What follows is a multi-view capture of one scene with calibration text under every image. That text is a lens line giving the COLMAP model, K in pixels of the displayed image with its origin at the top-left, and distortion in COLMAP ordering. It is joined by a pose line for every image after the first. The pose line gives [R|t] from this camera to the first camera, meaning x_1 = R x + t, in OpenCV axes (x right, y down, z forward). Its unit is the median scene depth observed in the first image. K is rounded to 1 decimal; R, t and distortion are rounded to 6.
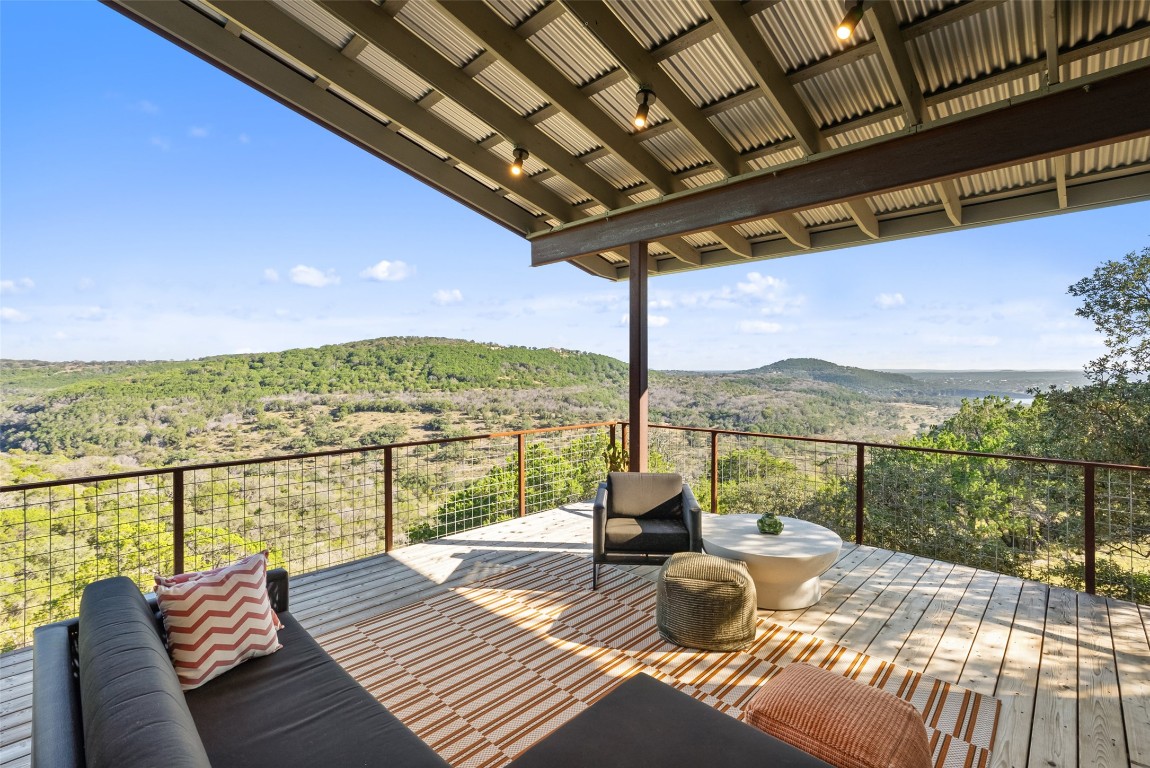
lens RADIAL K [[518.4, 0, 577.5], [0, 518.4, 388.4], [0, 0, 1]] dist [0.001415, 0.003819]
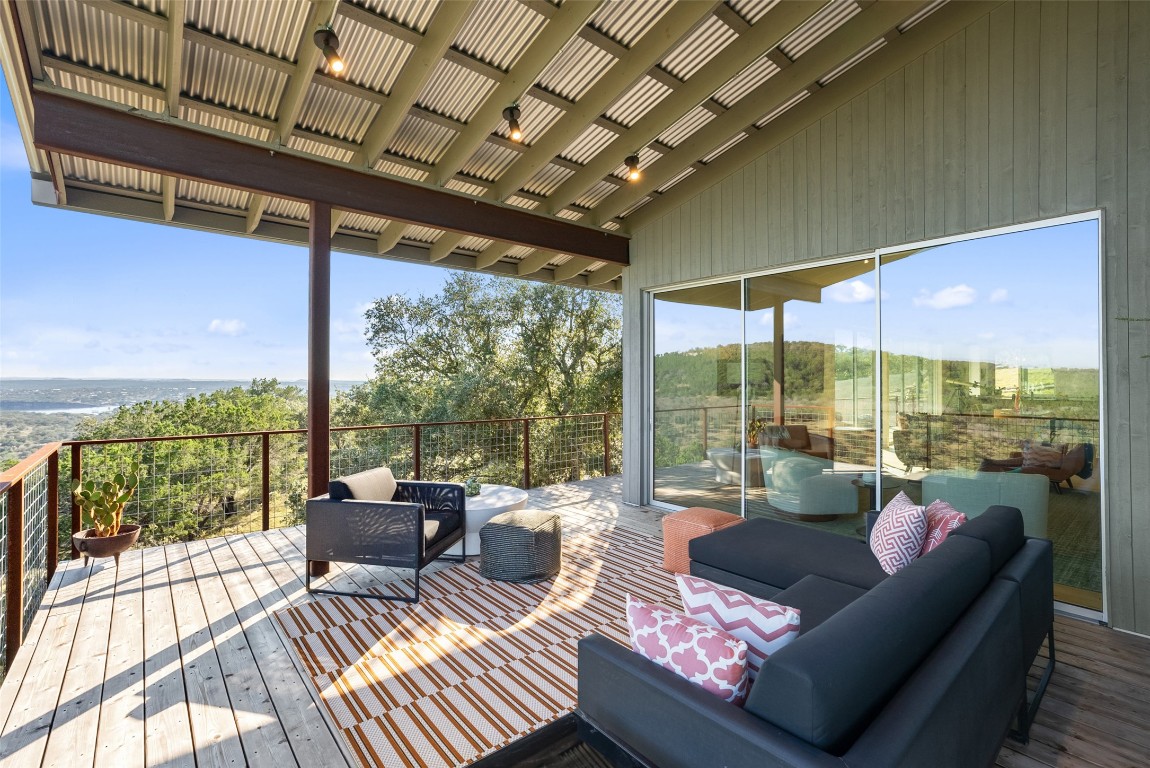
lens RADIAL K [[518.4, 0, 574.8], [0, 518.4, 375.6], [0, 0, 1]] dist [0.001415, 0.003819]
pose [[0.115254, 0.002119, 0.993334, -0.837357], [0.024472, 0.999688, -0.004972, 0.009554], [-0.993035, 0.024882, 0.115167, 0.626102]]
